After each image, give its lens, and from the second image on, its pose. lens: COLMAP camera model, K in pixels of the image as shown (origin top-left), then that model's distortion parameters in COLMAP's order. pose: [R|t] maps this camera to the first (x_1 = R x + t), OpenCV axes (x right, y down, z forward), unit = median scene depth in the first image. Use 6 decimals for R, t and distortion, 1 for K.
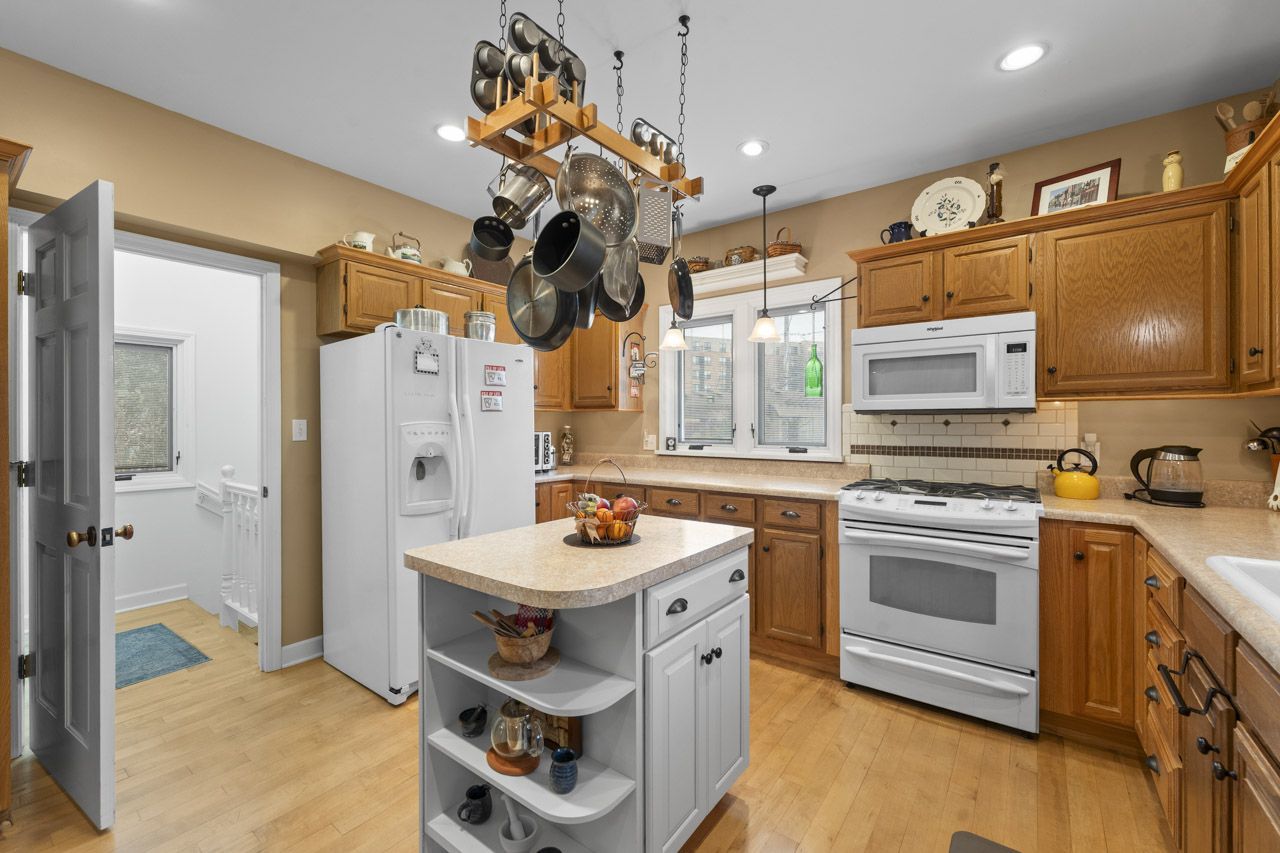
lens RADIAL K [[519.0, 0, 643.3], [0, 519.0, 418.8], [0, 0, 1]] dist [-0.000180, -0.000301]
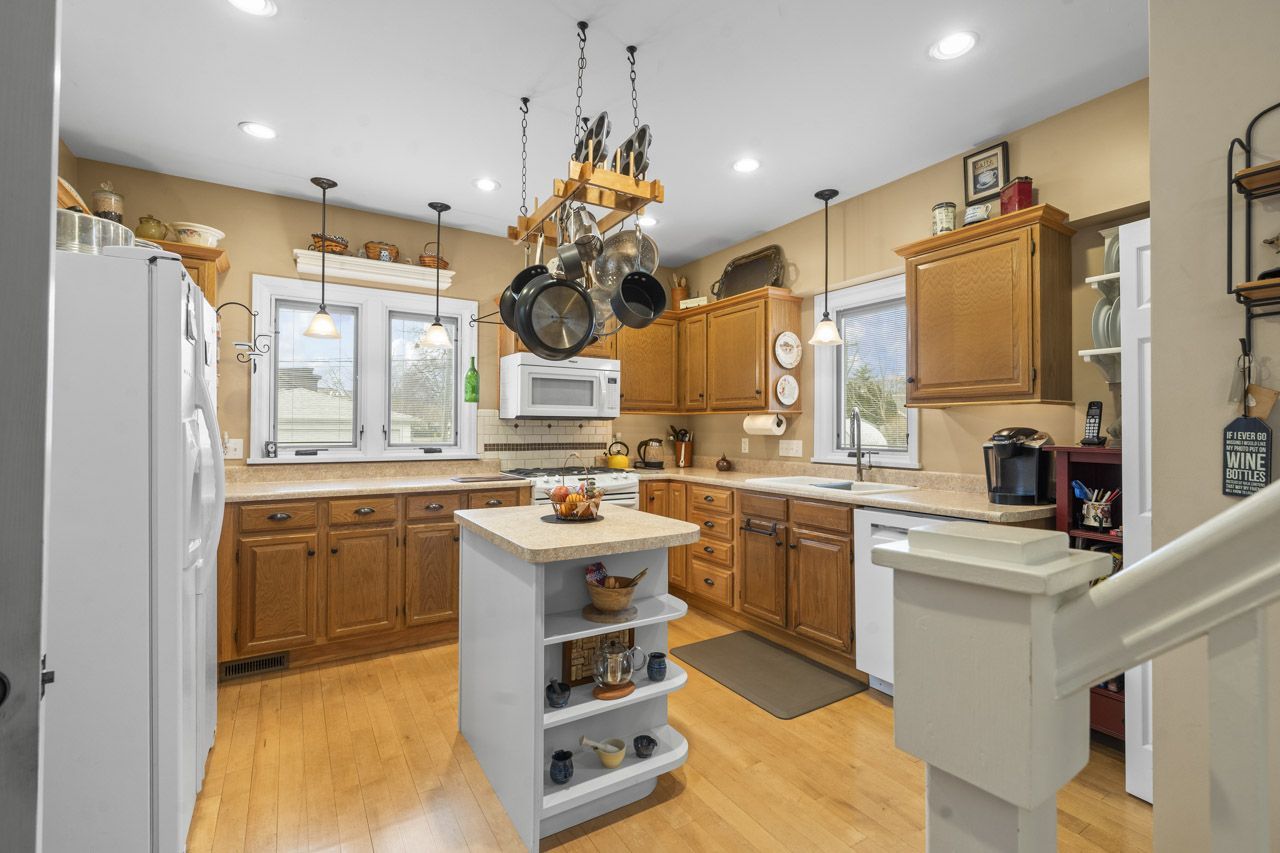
lens RADIAL K [[519.0, 0, 643.3], [0, 519.0, 418.8], [0, 0, 1]] dist [-0.000180, -0.000301]
pose [[0.408013, 0.019371, 0.912770, -0.629946], [-0.013367, 0.999794, -0.015243, 0.006683], [-0.912878, -0.005982, 0.408188, 0.202188]]
